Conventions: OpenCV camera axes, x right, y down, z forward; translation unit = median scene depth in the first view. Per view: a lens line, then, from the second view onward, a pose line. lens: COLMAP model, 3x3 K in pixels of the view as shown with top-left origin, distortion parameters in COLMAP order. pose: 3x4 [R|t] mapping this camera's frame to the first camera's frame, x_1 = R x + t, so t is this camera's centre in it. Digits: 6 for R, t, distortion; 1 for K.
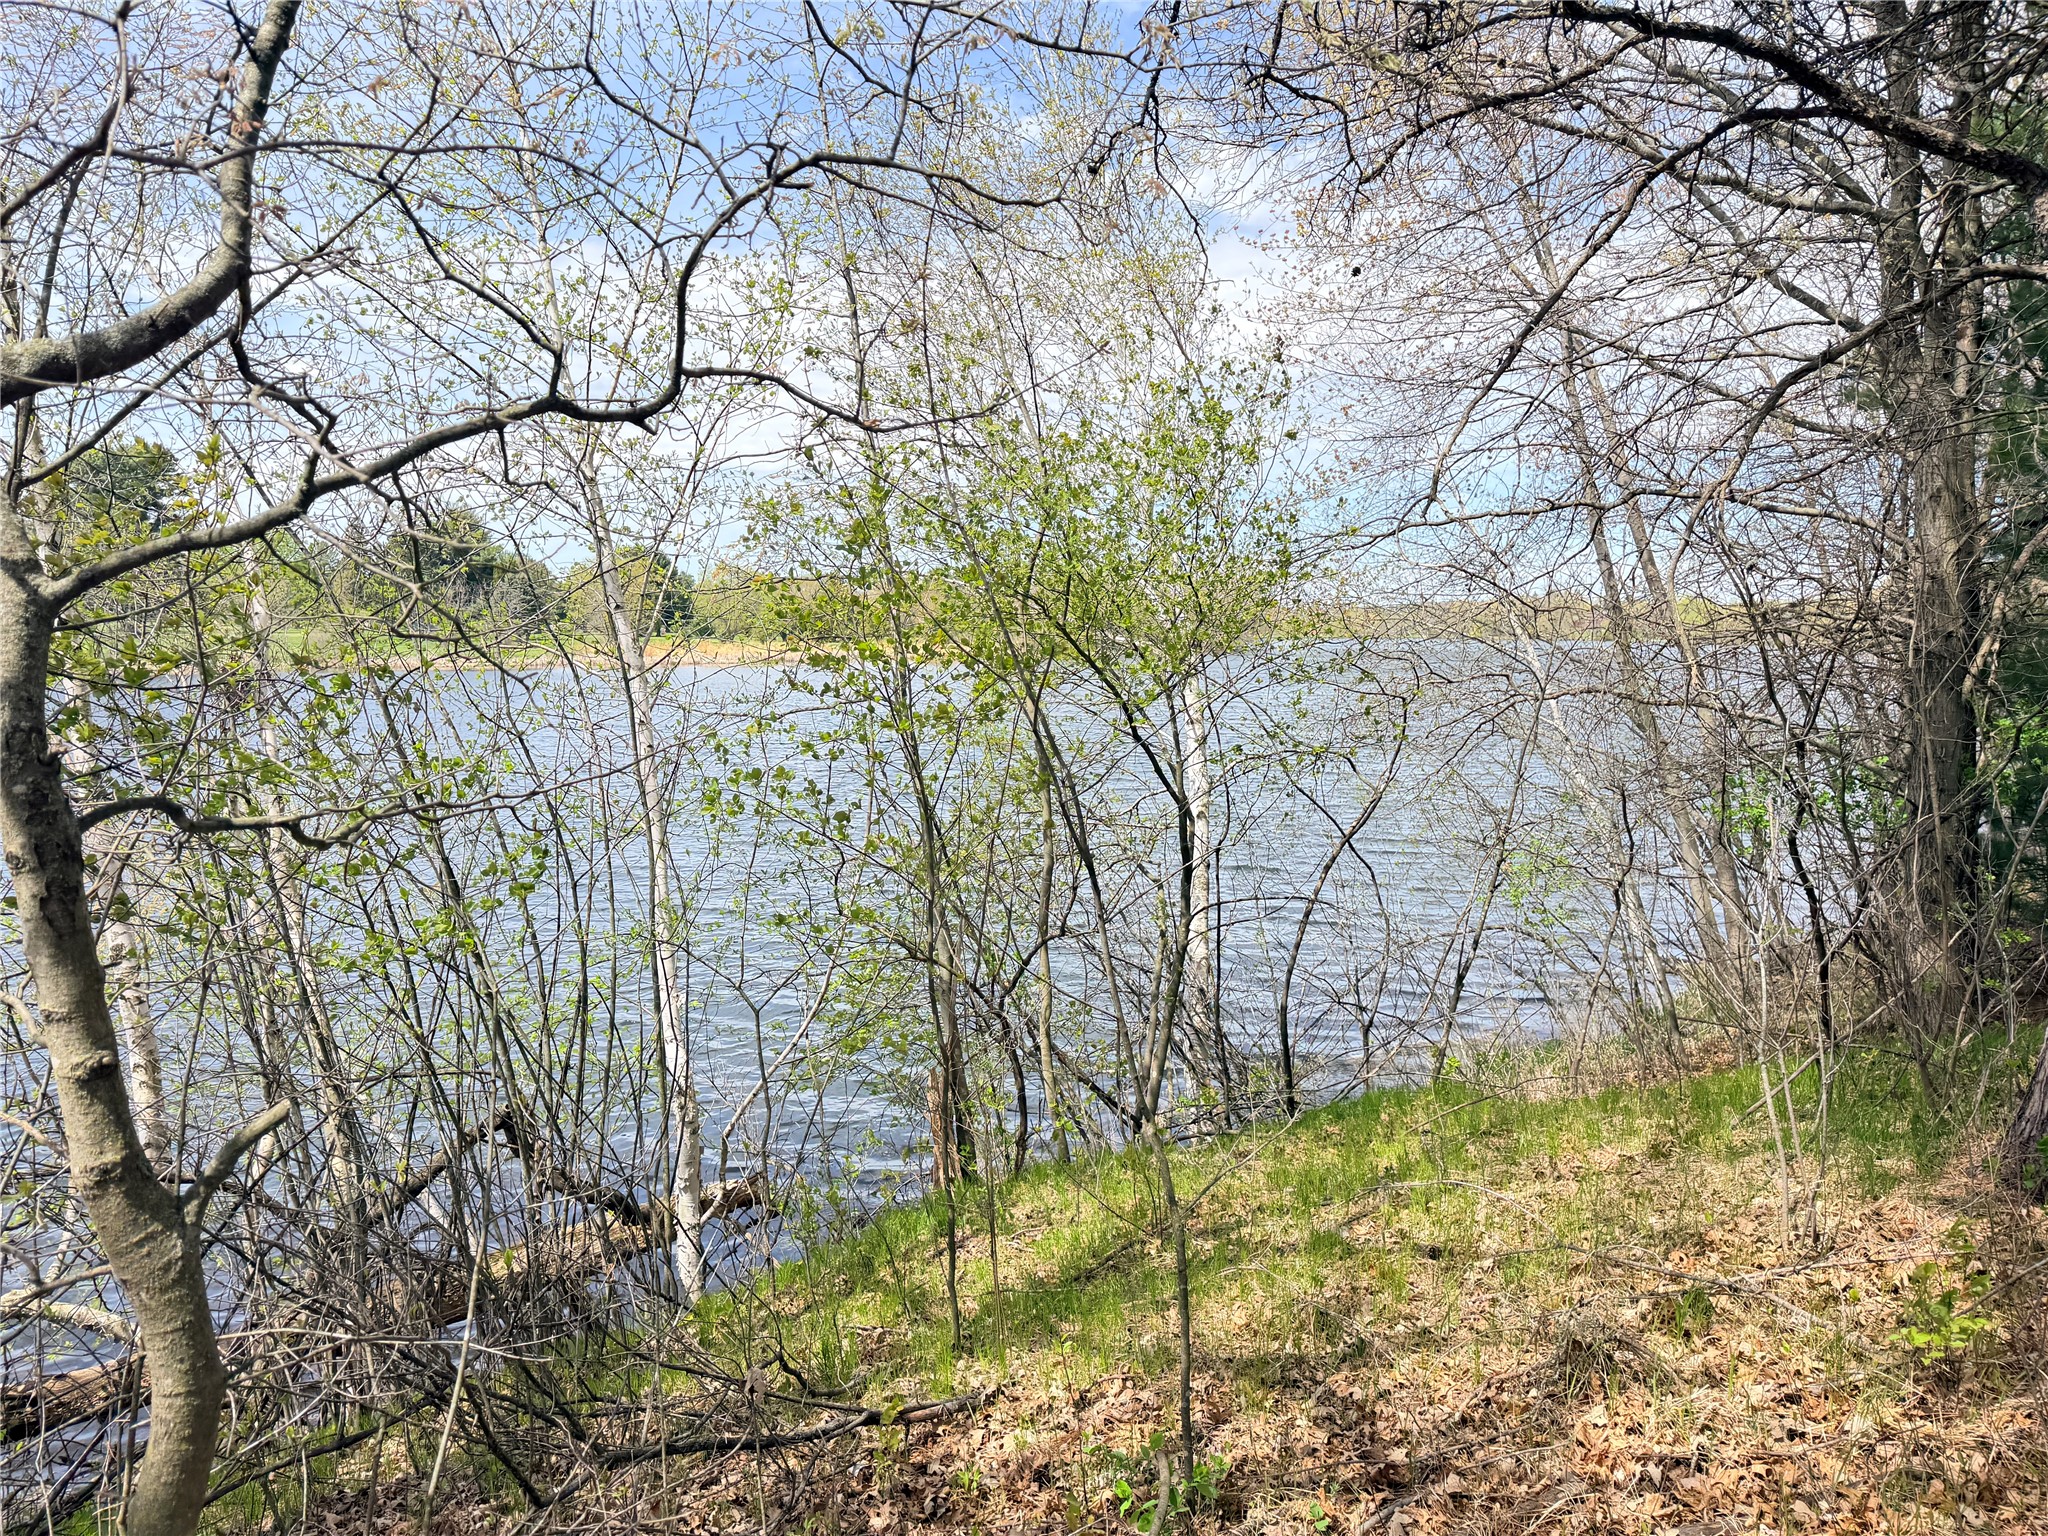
lens RADIAL K [[1454.8, 0, 1014.2], [0, 1454.8, 762.8], [0, 0, 1]] dist [-0.001537, 0.006049]
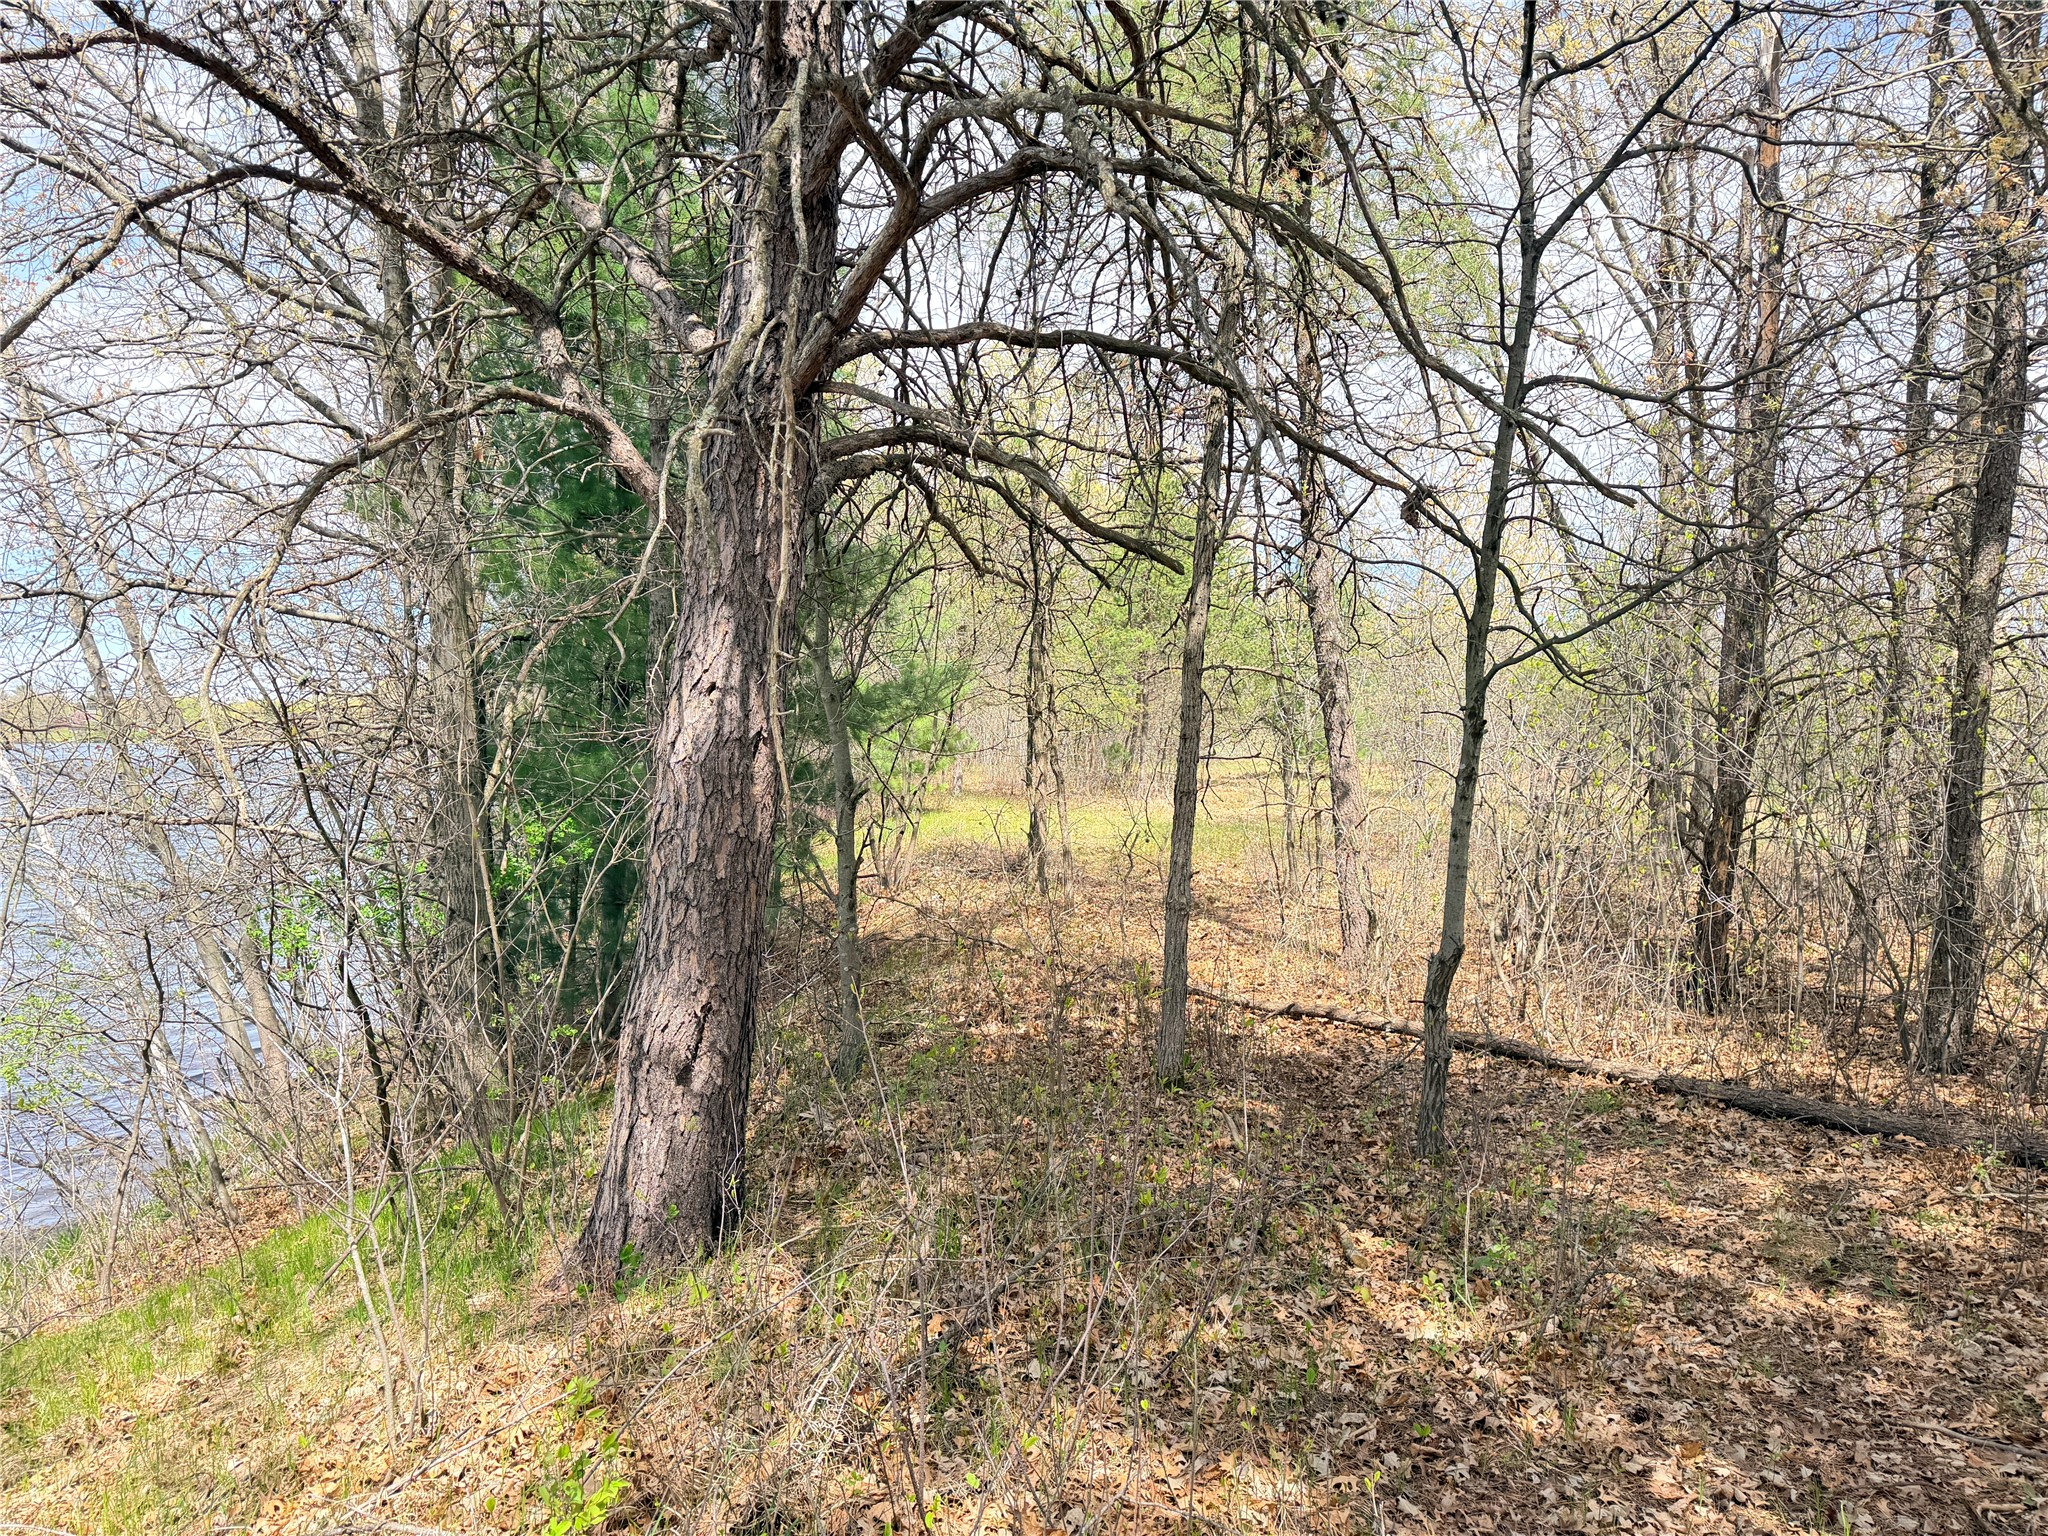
lens RADIAL K [[1407.0, 0, 1022.5], [0, 1407.0, 771.7], [0, 0, 1]] dist [0.046198, -0.054216]
pose [[0.567101, -0.034362, 0.822931, 0.028382], [0.081934, 0.996527, -0.014852, -0.018867], [-0.819563, 0.075849, 0.567947, 0.095322]]
